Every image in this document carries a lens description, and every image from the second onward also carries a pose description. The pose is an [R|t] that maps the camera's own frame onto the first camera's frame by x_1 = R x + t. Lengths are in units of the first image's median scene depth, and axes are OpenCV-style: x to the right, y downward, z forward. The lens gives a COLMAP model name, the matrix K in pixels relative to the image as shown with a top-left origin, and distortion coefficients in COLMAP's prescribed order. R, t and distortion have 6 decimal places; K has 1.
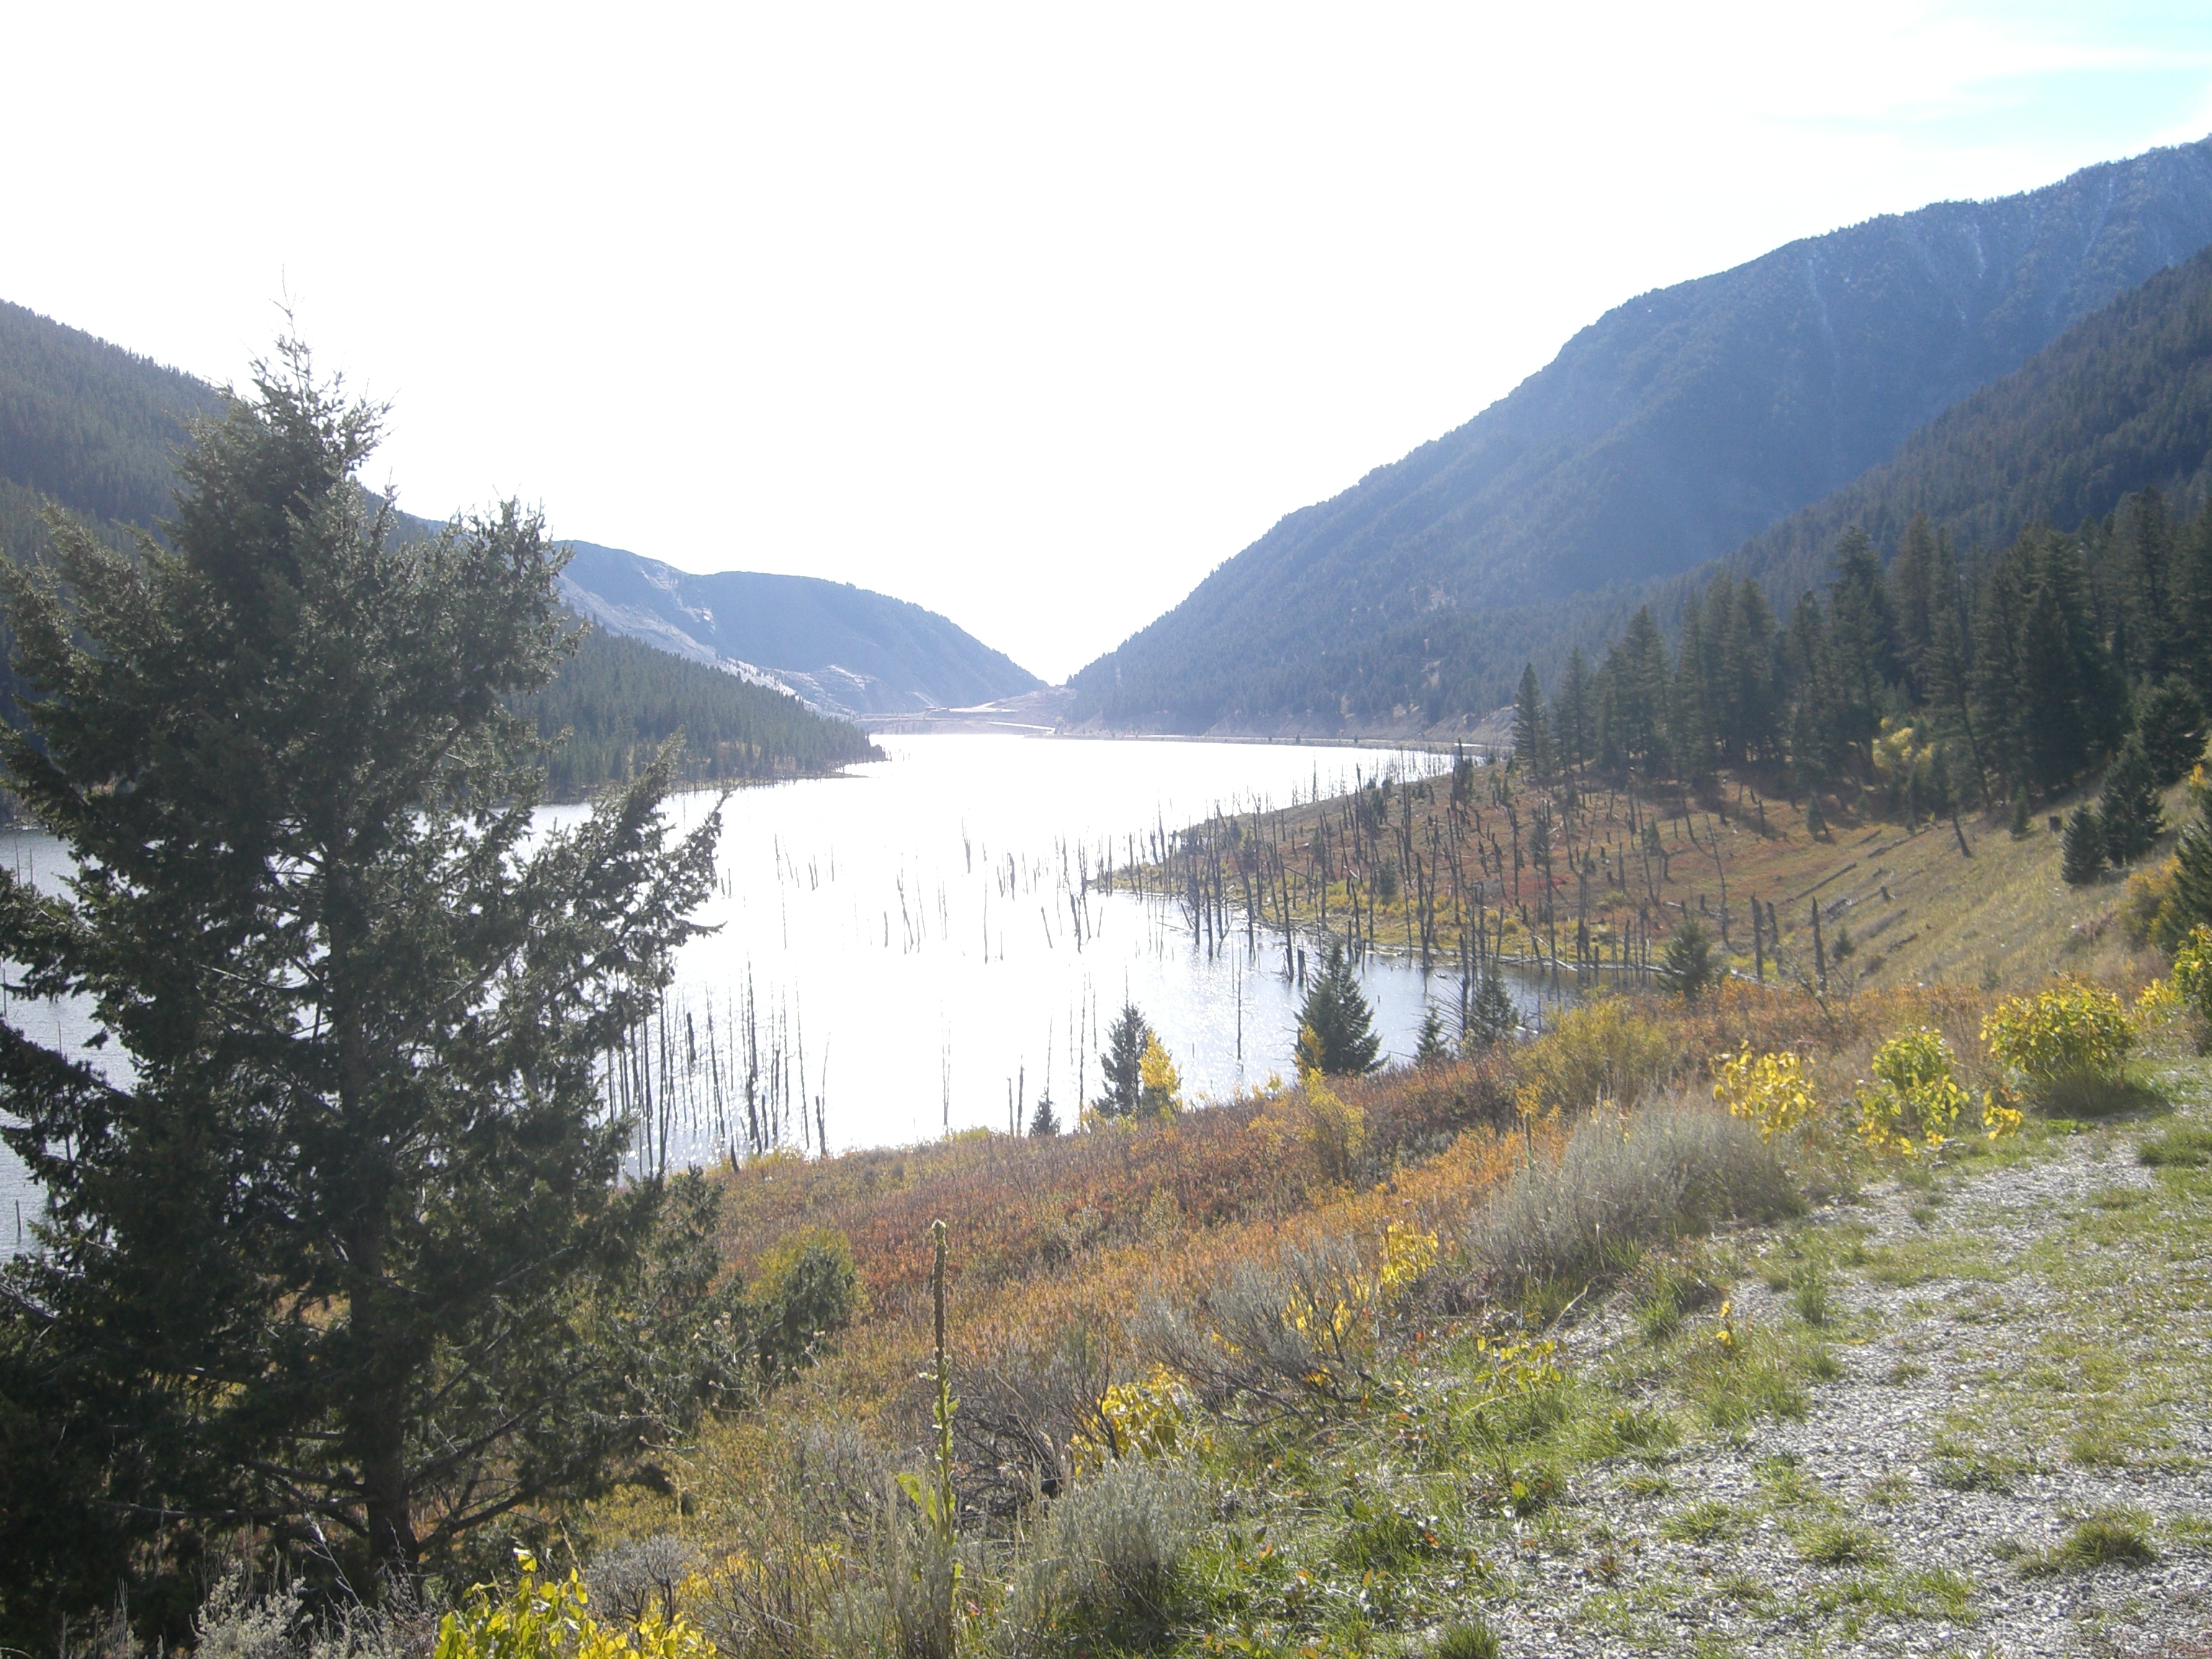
lens RADIAL K [[2538.1, 0, 1097.7], [0, 2538.1, 826.7], [0, 0, 1]] dist [-0.128599, 0.029089]
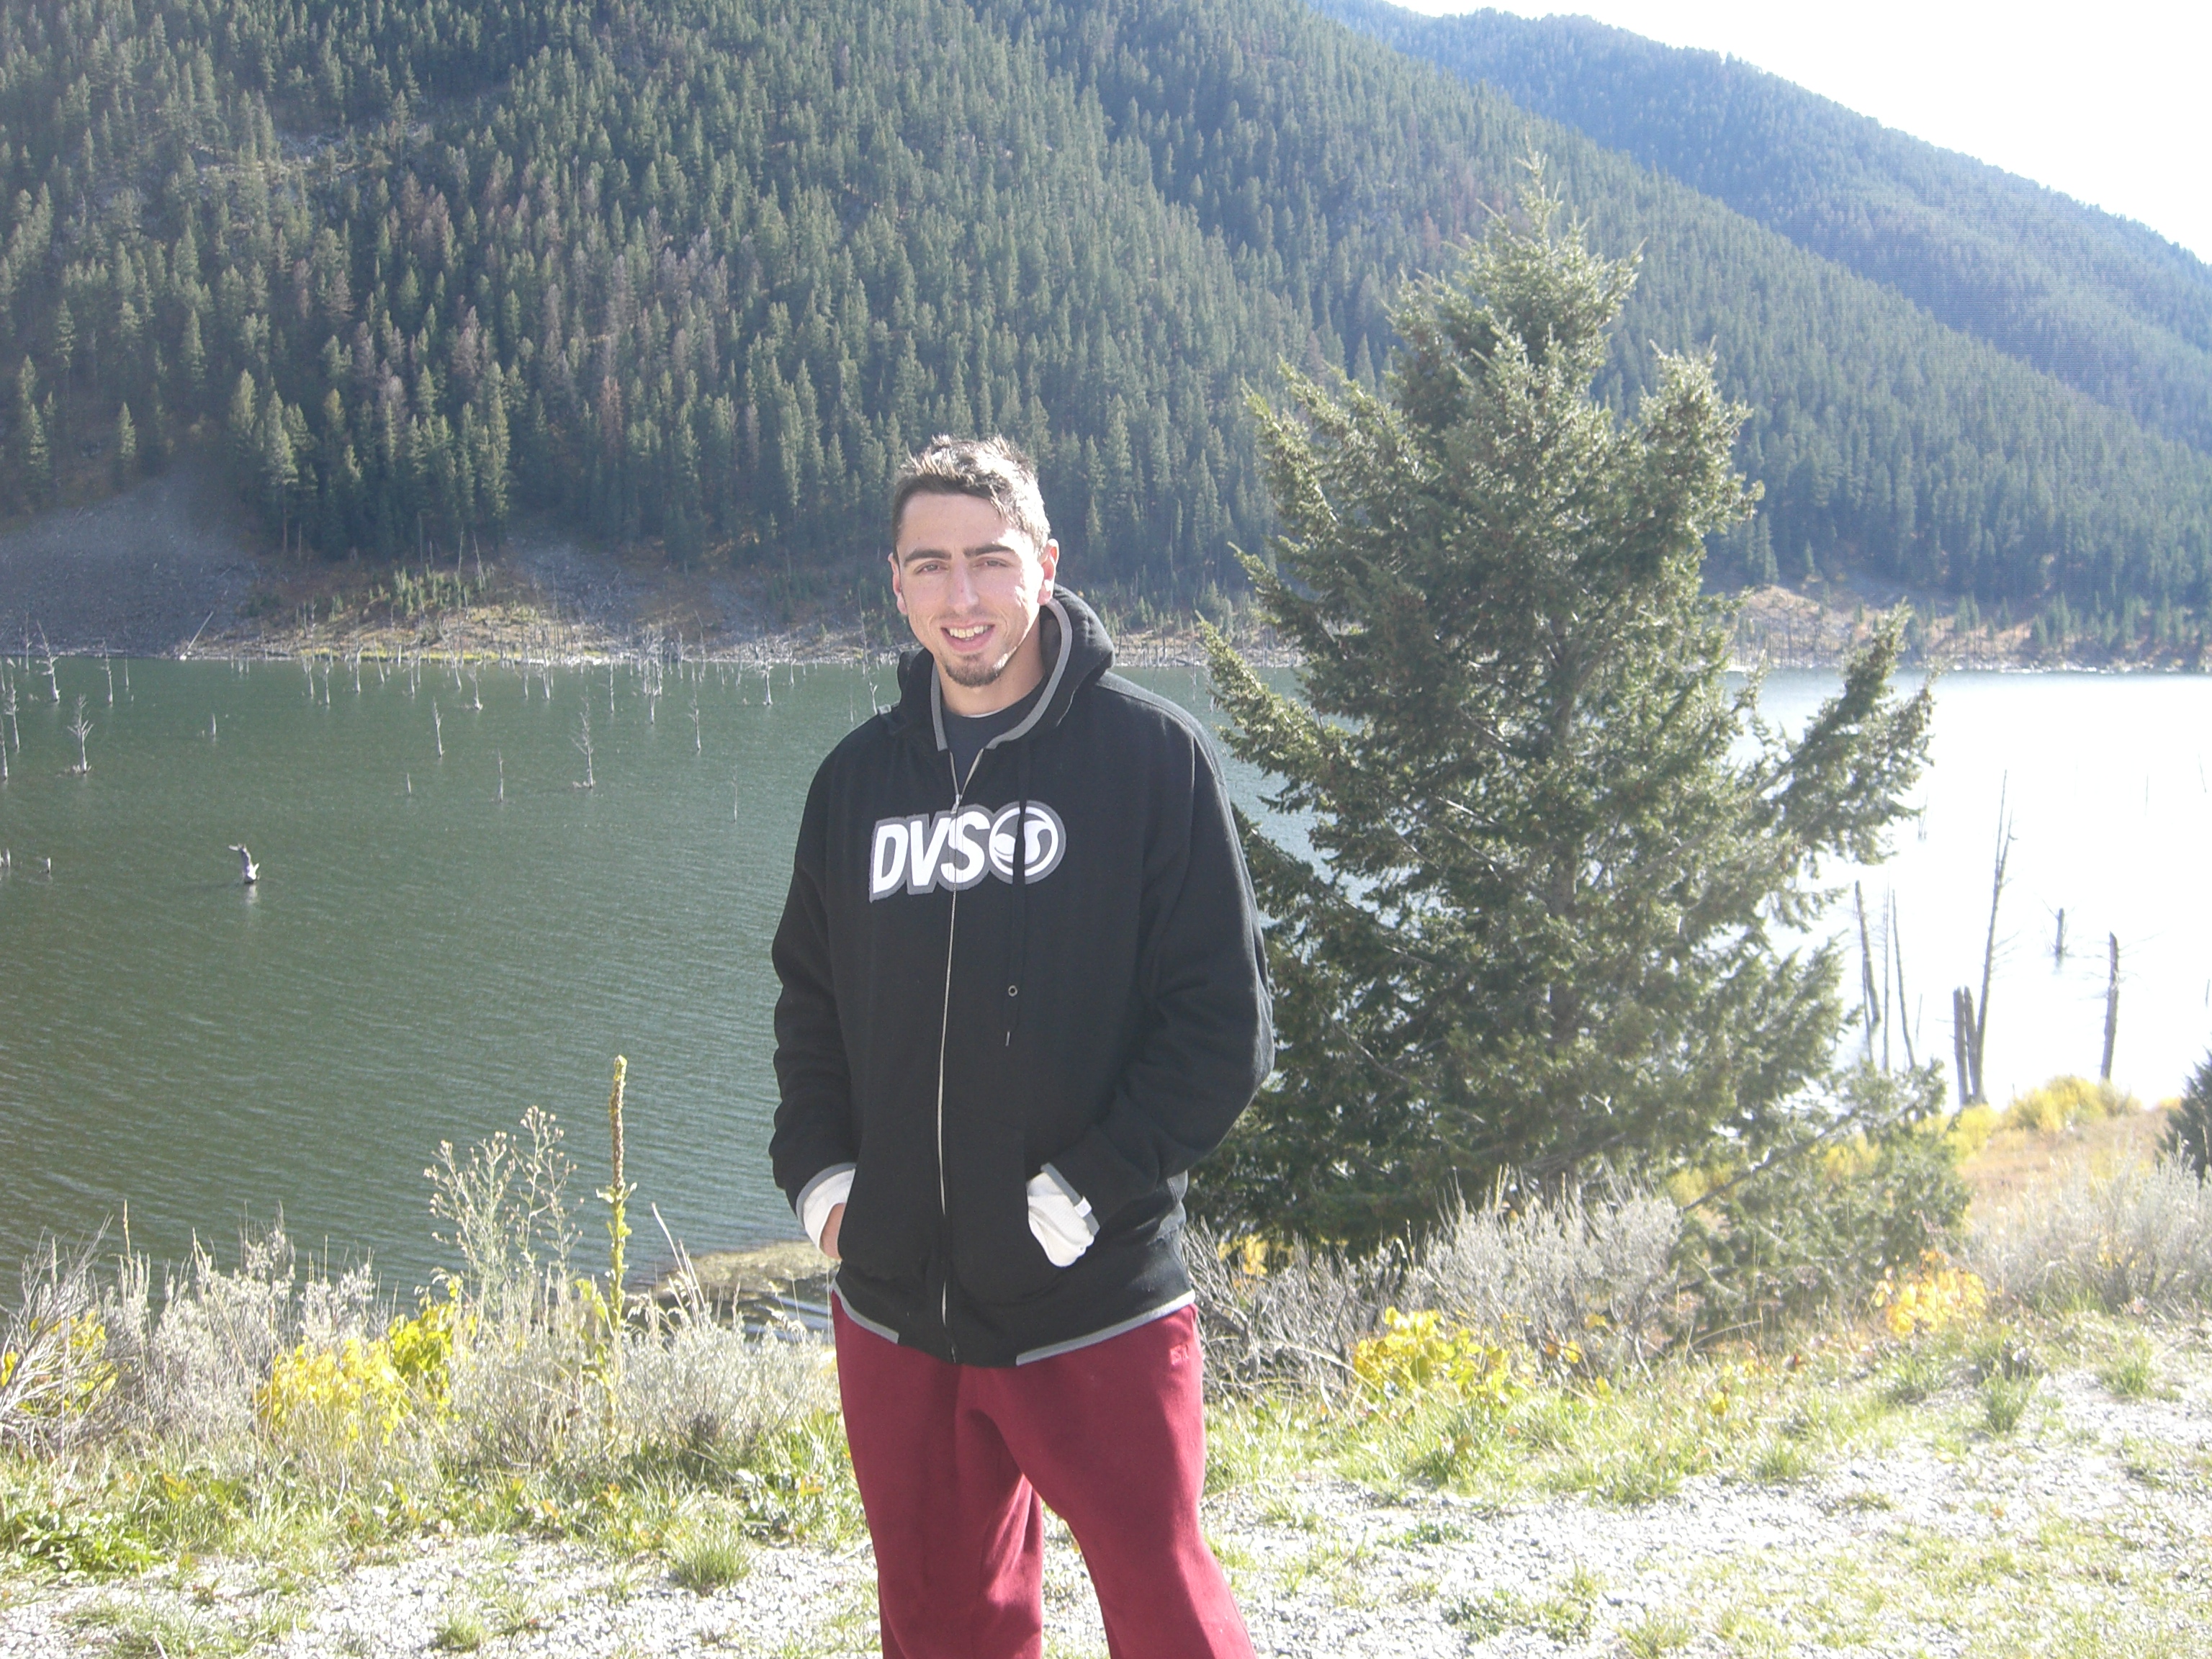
lens RADIAL K [[2534.2, 0, 1106.0], [0, 2534.2, 829.5], [0, 0, 1]] dist [-0.124237, -0.005335]
pose [[0.737833, 0.105800, -0.666640, 0.099737], [-0.064335, 0.994166, 0.086575, -0.005926], [0.671910, -0.020990, 0.740335, 0.041812]]
